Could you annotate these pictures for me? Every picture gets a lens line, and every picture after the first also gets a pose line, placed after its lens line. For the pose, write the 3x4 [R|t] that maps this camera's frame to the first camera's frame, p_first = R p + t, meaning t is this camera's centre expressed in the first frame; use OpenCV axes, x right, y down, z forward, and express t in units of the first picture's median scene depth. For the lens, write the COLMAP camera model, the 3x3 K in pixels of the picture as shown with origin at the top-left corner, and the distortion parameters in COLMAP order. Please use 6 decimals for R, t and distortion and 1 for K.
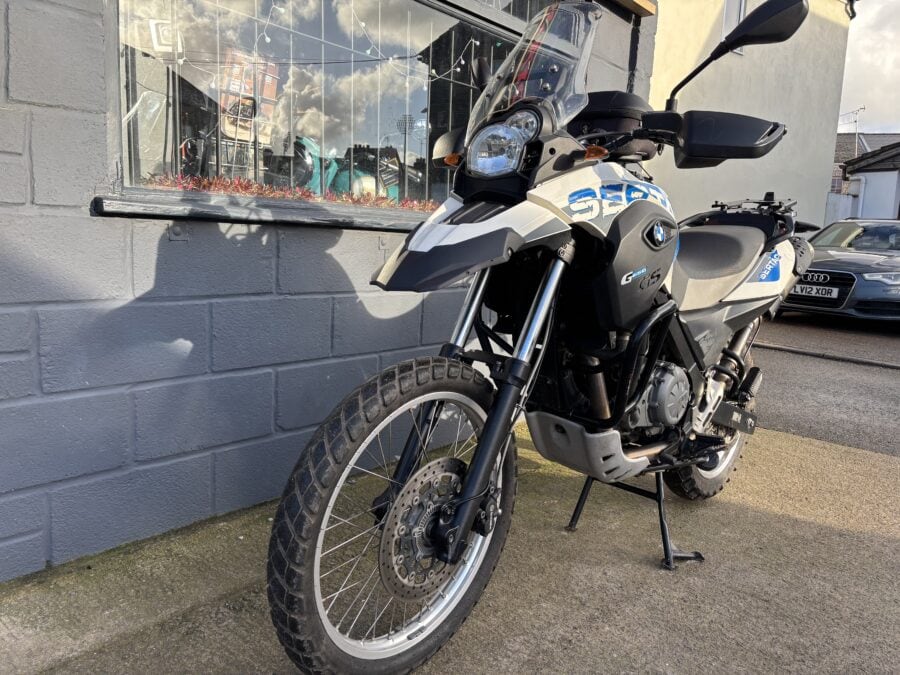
lens RADIAL K [[681.1, 0, 458.1], [0, 681.1, 336.8], [0, 0, 1]] dist [0.002449, -0.002460]
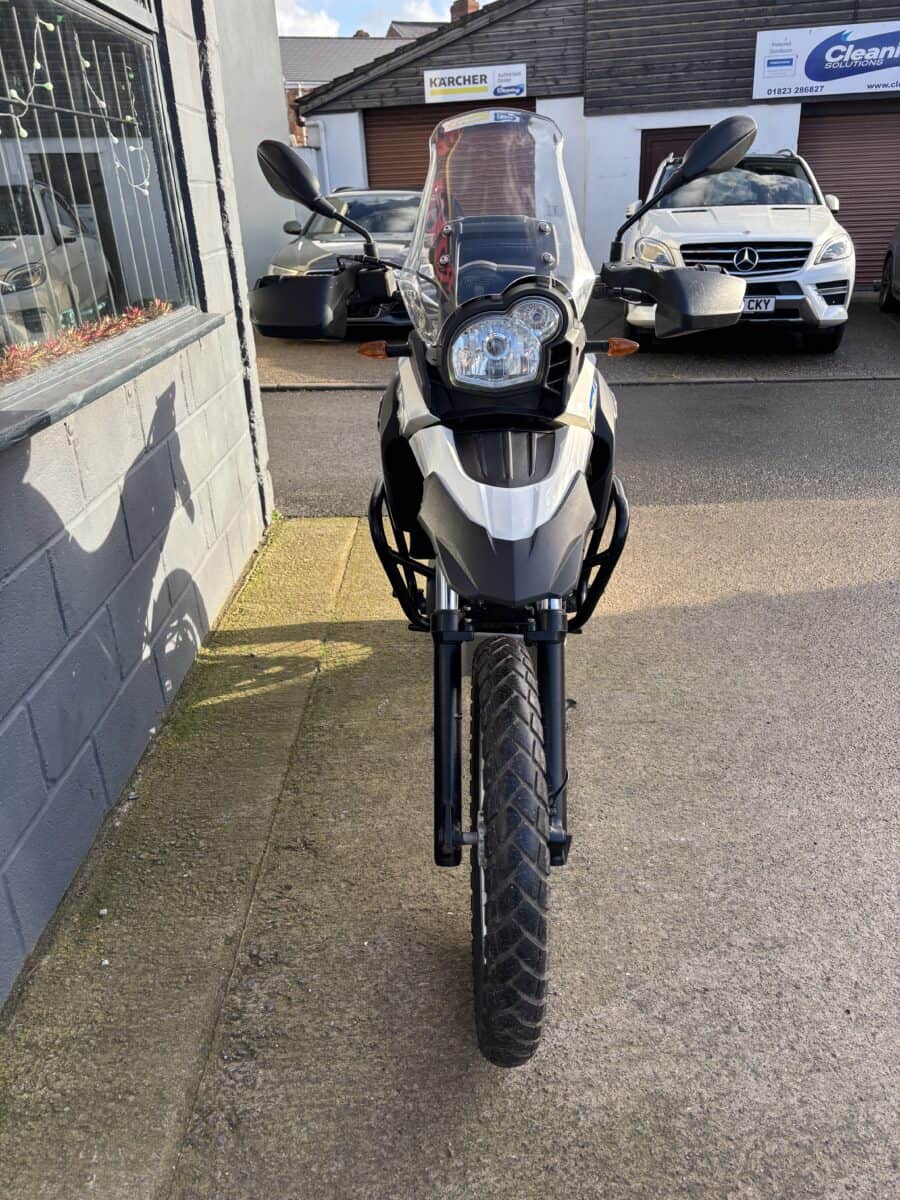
lens RADIAL K [[908.1, 0, 458.2], [0, 908.1, 607.2], [0, 0, 1]] dist [0.002449, -0.002460]
pose [[0.740871, -0.339872, 0.579308, -0.395363], [0.159245, 0.926811, 0.340090, -0.225255], [-0.652497, -0.159711, 0.740770, 0.167850]]
